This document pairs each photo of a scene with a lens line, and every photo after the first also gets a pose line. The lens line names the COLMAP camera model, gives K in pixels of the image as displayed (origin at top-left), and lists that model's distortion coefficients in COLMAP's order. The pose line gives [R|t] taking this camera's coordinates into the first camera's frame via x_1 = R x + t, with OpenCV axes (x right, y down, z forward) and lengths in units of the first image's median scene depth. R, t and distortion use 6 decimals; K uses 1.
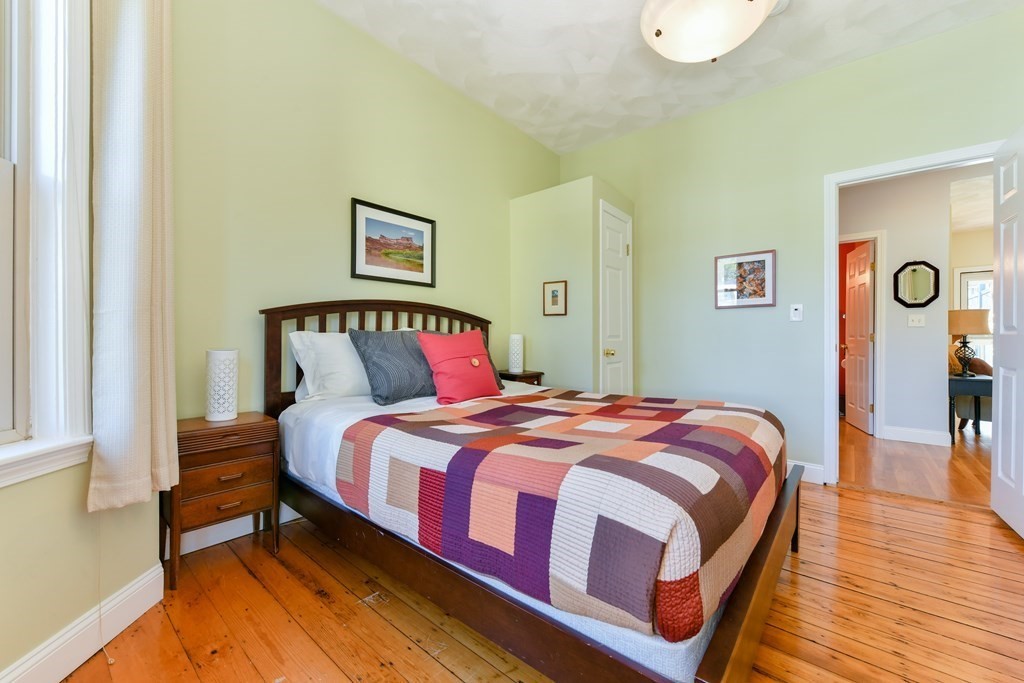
lens RADIAL K [[404.3, 0, 516.4], [0, 404.3, 344.1], [0, 0, 1]] dist [-0.004325, -0.001883]
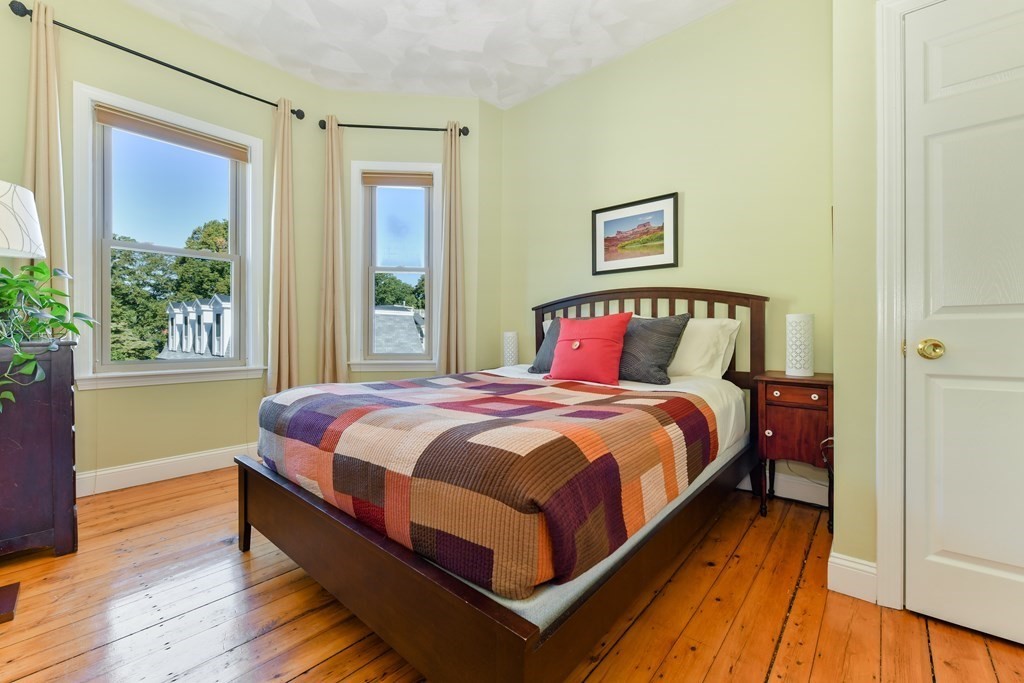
lens RADIAL K [[418.9, 0, 517.9], [0, 418.9, 331.4], [0, 0, 1]] dist [-0.001083, -0.000044]
pose [[-0.013674, 0.009253, -0.999864, 0.820236], [-0.002773, 0.999953, 0.009291, -0.004200], [0.999903, 0.002900, -0.013648, 0.737117]]
